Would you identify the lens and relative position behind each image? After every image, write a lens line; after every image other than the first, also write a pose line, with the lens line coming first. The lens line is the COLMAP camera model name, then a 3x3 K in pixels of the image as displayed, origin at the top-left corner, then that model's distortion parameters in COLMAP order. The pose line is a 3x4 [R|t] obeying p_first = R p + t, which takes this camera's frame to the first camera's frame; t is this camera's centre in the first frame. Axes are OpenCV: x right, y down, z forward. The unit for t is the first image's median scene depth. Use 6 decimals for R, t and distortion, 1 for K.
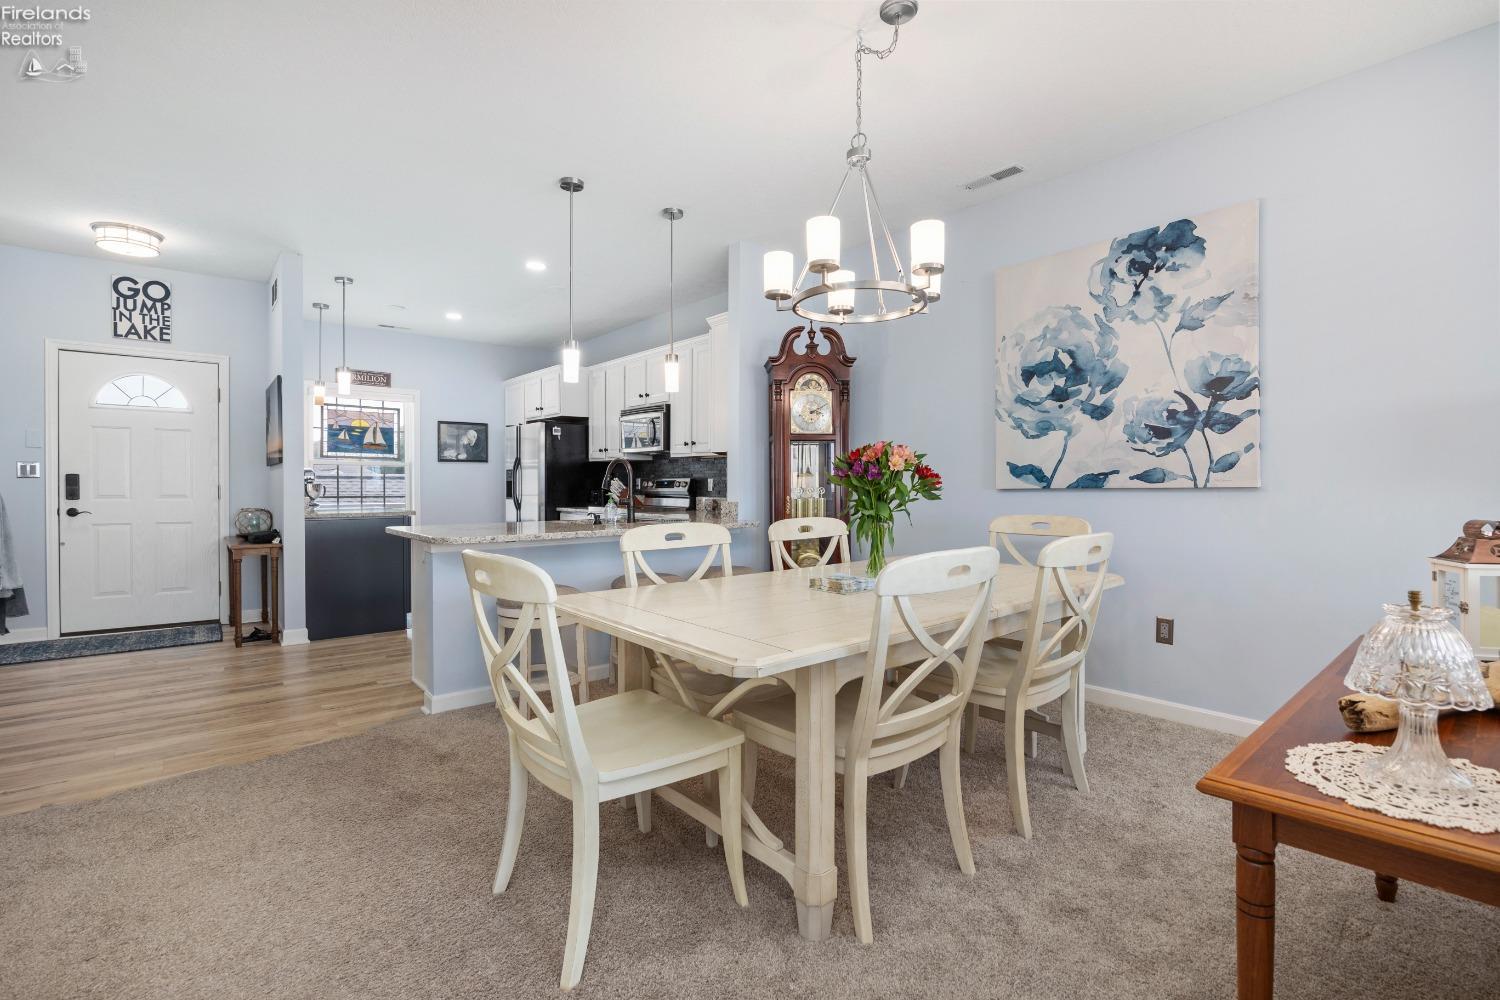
lens RADIAL K [[683.0, 0, 745.2], [0, 683.0, 496.6], [0, 0, 1]] dist [-0.013502, -0.000698]
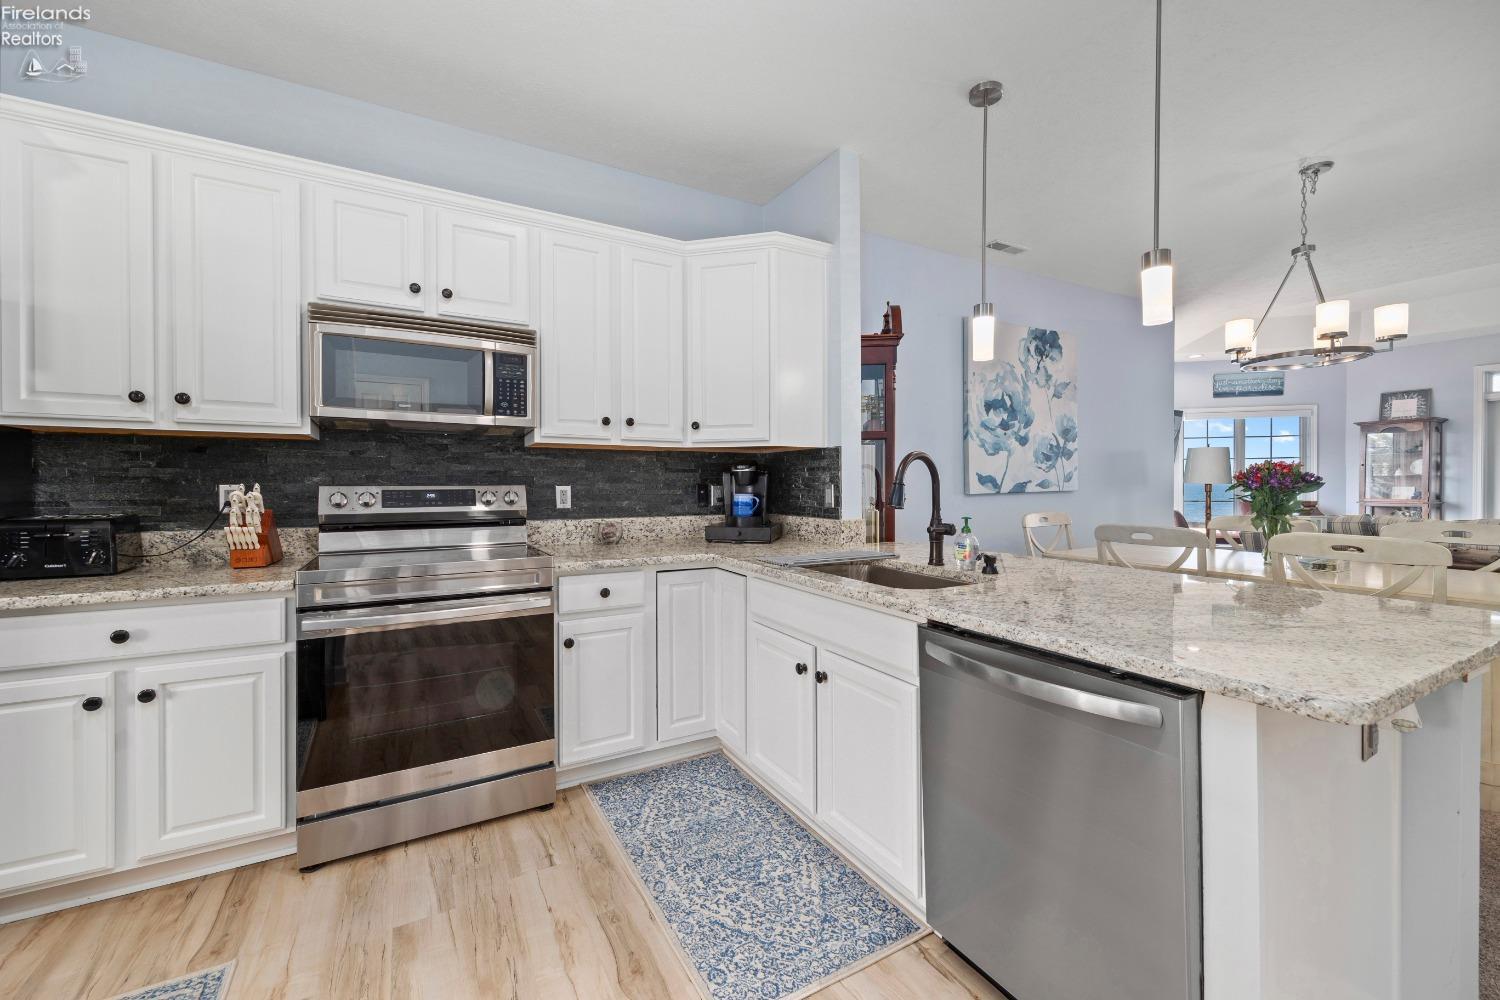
lens RADIAL K [[590.4, 0, 744.8], [0, 590.4, 493.7], [0, 0, 1]] dist [-0.000062, -0.000116]
pose [[0.200216, -0.016453, 0.979614, -0.863847], [0.022515, 0.999672, 0.012188, -0.038784], [-0.979493, 0.019616, 0.200521, 1.341329]]
